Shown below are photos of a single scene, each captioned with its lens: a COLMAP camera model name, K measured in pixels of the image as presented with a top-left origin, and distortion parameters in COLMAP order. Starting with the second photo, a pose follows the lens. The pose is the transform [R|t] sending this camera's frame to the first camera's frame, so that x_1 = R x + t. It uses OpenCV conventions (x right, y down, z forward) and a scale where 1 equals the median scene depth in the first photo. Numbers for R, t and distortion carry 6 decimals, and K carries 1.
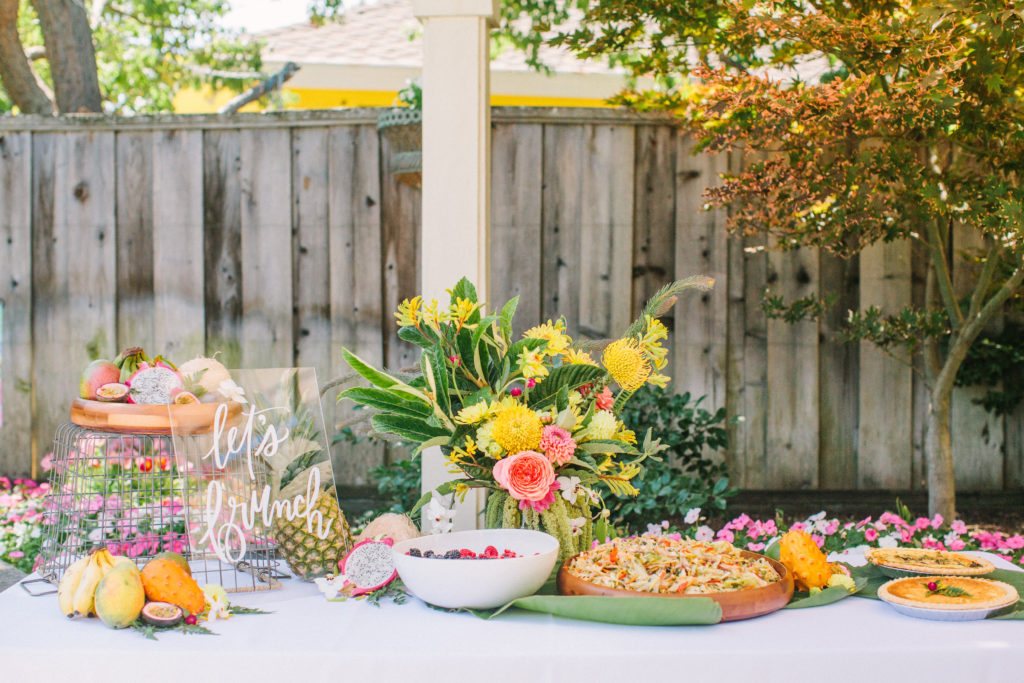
lens RADIAL K [[1496.0, 0, 513.8], [0, 1496.0, 360.6], [0, 0, 1]] dist [-0.163274, 0.157657]
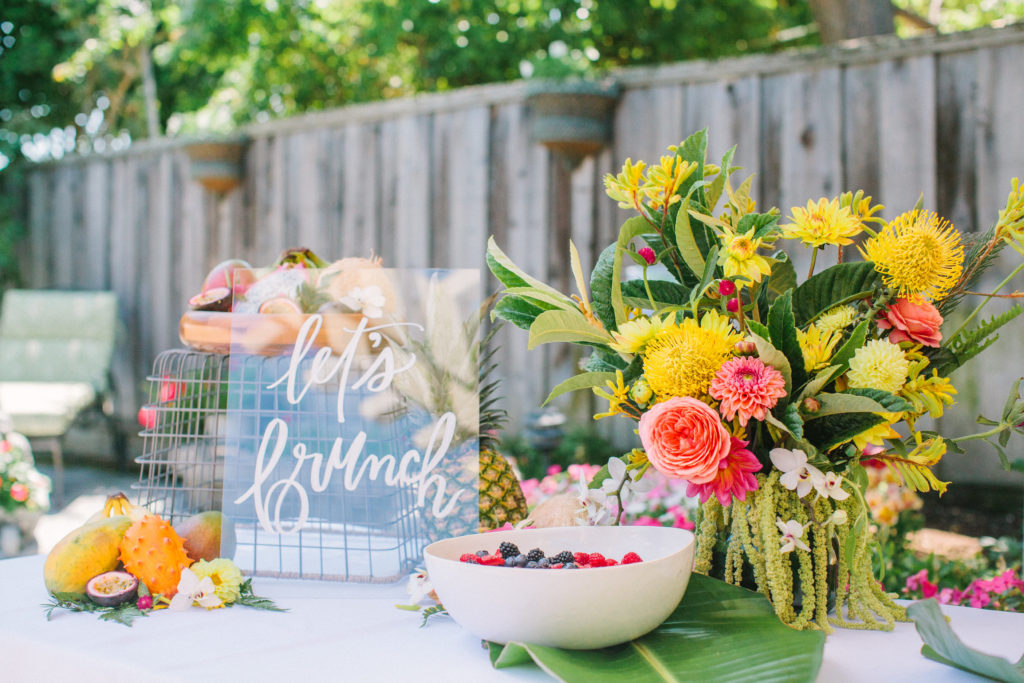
lens RADIAL K [[1496.0, 0, 513.8], [0, 1496.0, 360.6], [0, 0, 1]] dist [-0.163274, 0.157657]
pose [[0.759394, 0.021370, -0.650280, 0.333438], [-0.026108, 0.999656, 0.002363, 0.045430], [0.650107, 0.015184, 0.759691, 0.500464]]
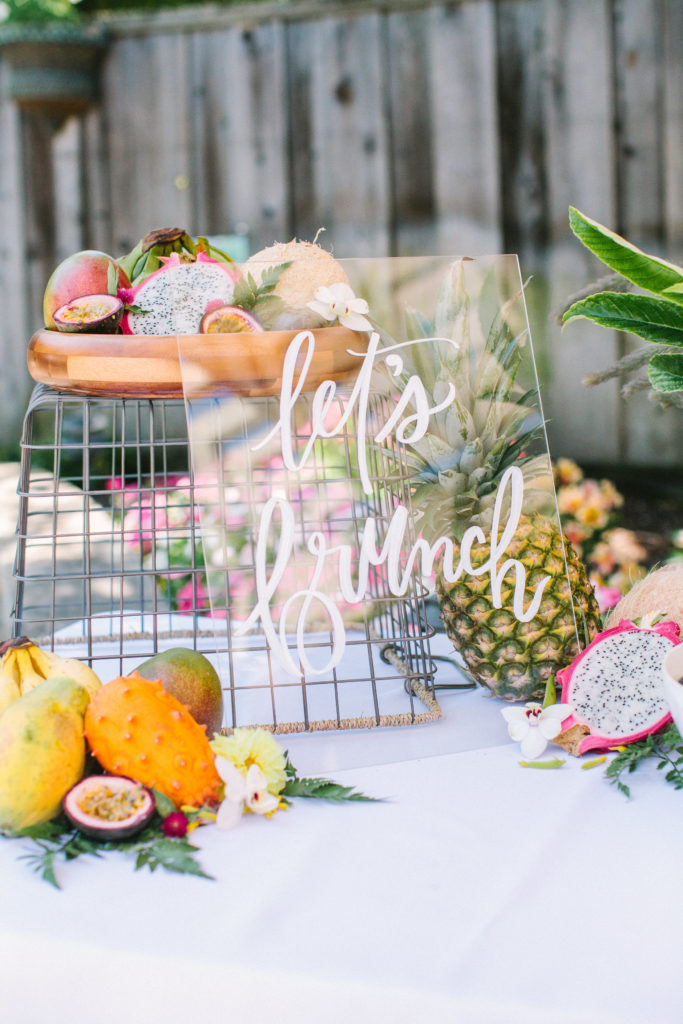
lens RADIAL K [[1496.0, 0, 341.5], [0, 1496.0, 512.0], [0, 0, 1]] dist [-0.163274, 0.157657]
pose [[0.933425, 0.025381, -0.357873, -0.015608], [0.019748, 0.992347, 0.121888, 0.027523], [0.358228, -0.120840, 0.925781, 0.546147]]
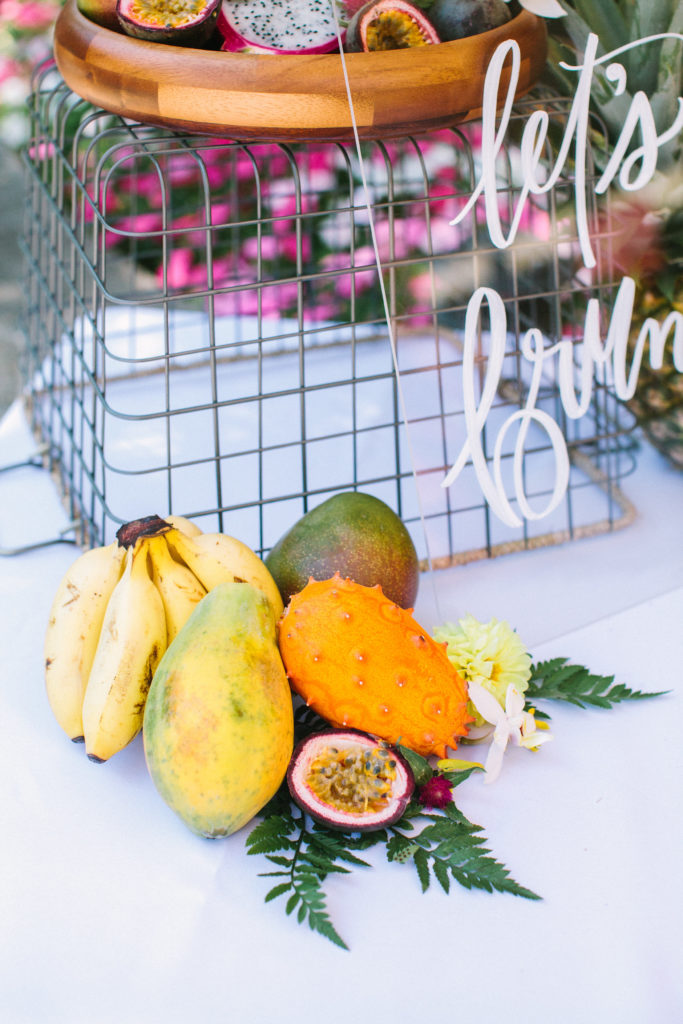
lens RADIAL K [[1522.2, 0, 344.5], [0, 1522.2, 478.0], [0, 0, 1]] dist [-0.149810, 0.036877]
pose [[0.983757, 0.072190, -0.164350, -0.164798], [0.013068, 0.884337, 0.466665, -0.038247], [0.179029, -0.461233, 0.869030, 0.645407]]
